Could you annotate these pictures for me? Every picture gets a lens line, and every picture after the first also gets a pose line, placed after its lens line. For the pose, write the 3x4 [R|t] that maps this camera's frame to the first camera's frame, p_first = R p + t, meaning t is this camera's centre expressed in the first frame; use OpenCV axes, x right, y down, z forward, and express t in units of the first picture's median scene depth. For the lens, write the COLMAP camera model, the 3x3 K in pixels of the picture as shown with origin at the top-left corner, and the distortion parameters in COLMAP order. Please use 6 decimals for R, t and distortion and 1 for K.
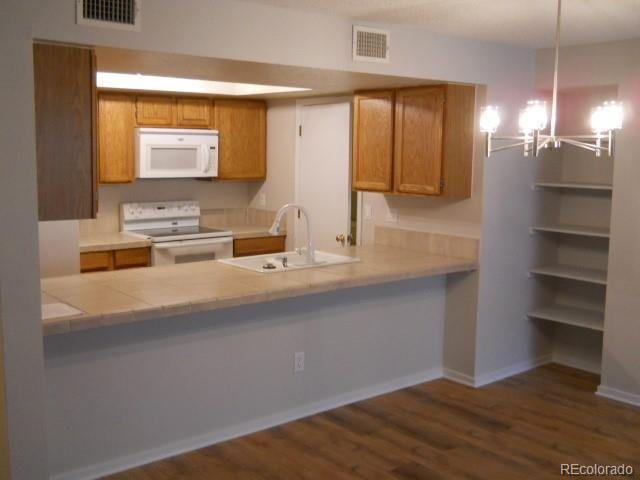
lens RADIAL K [[708.3, 0, 322.3], [0, 708.3, 228.6], [0, 0, 1]] dist [0.012909, 0.000000]
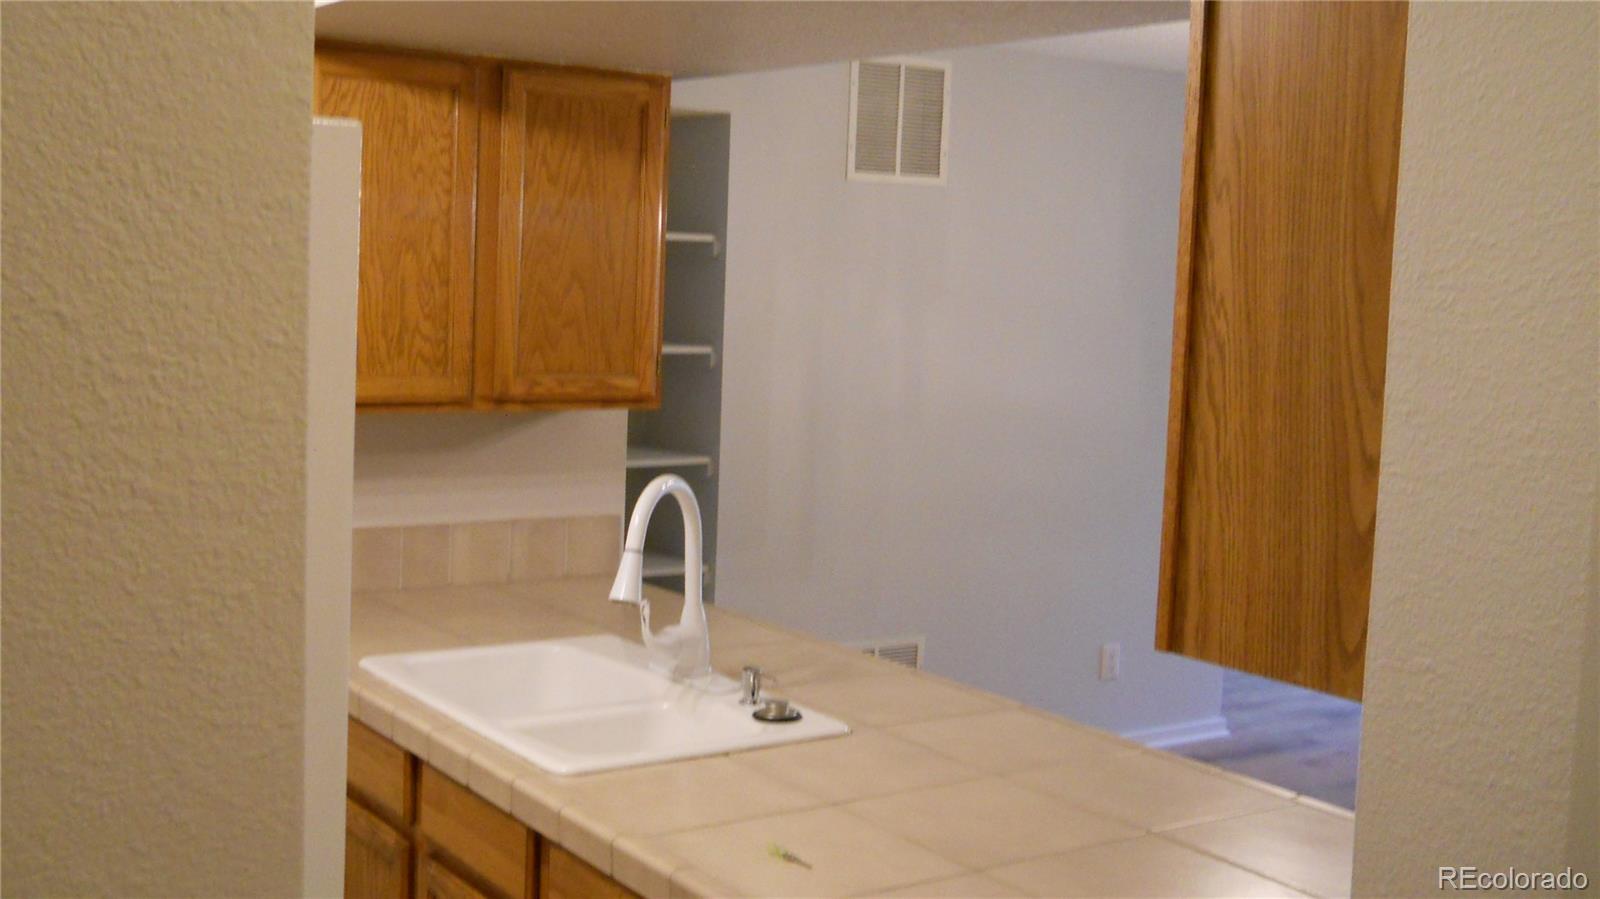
lens RADIAL K [[1773.7, 0, 800.0], [0, 1773.7, 446.1], [0, 0, 1]] dist [0.070373, 0.000000]
pose [[0.097023, -0.101613, 0.990081, -0.441588], [0.075496, 0.992660, 0.094480, -0.065608], [-0.992415, 0.065580, 0.103983, 0.543647]]
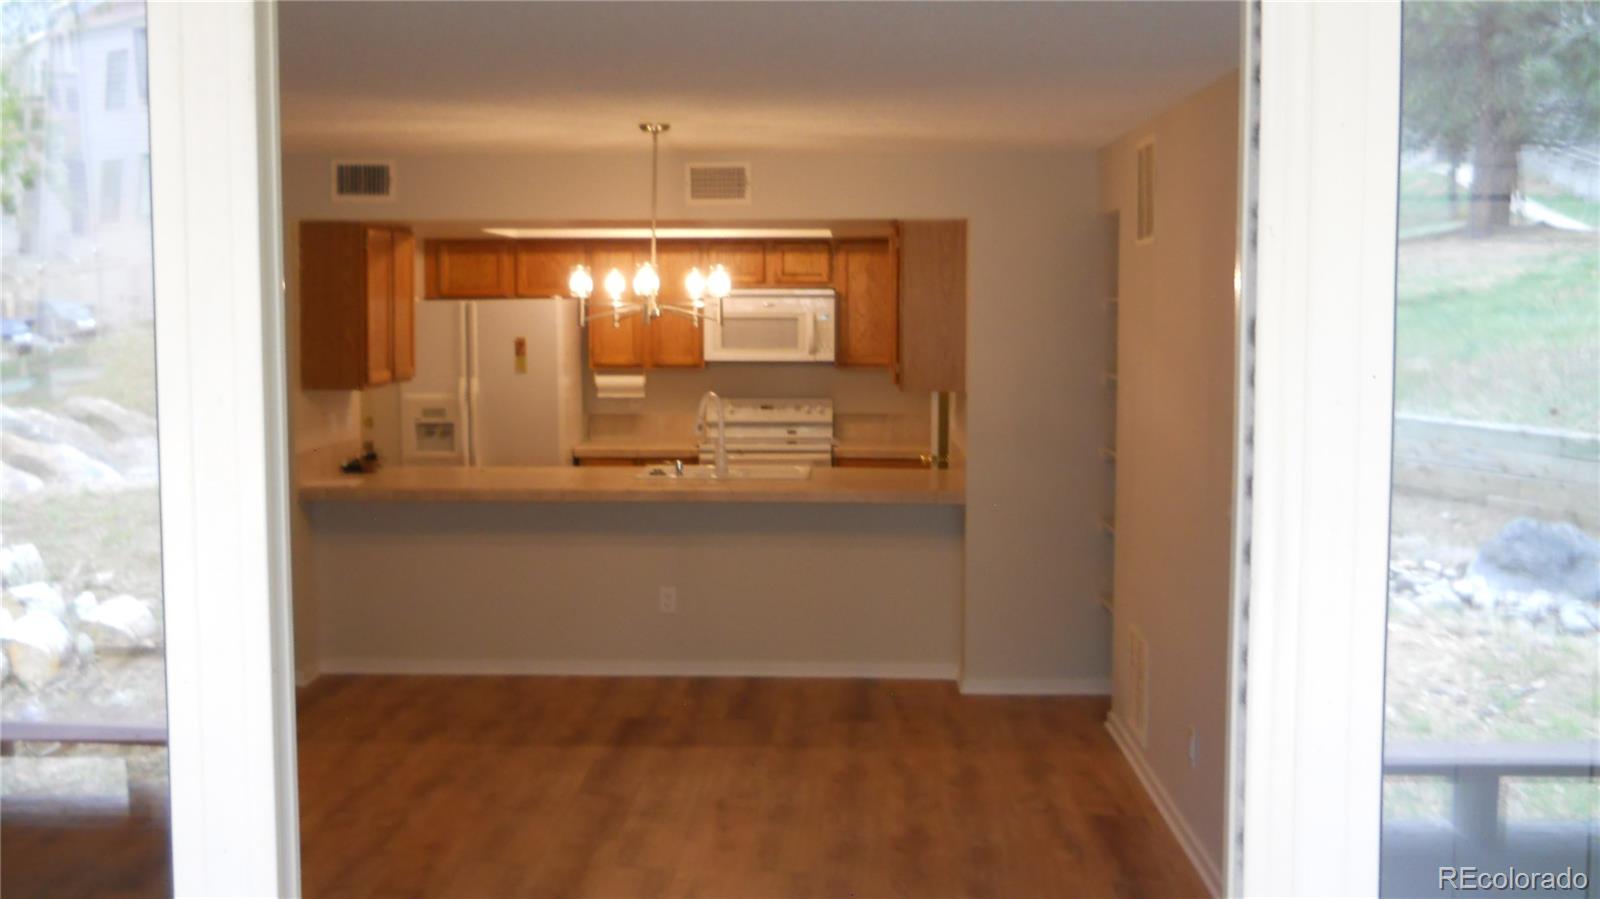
lens RADIAL K [[1773.7, 0, 792.1], [0, 1773.7, 439.4], [0, 0, 1]] dist [0.070373, 0.000000]
pose [[0.756544, 0.040748, -0.652672, 0.920447], [-0.068531, 0.997501, -0.017160, 0.029146], [0.650342, 0.057711, 0.757447, -0.253428]]
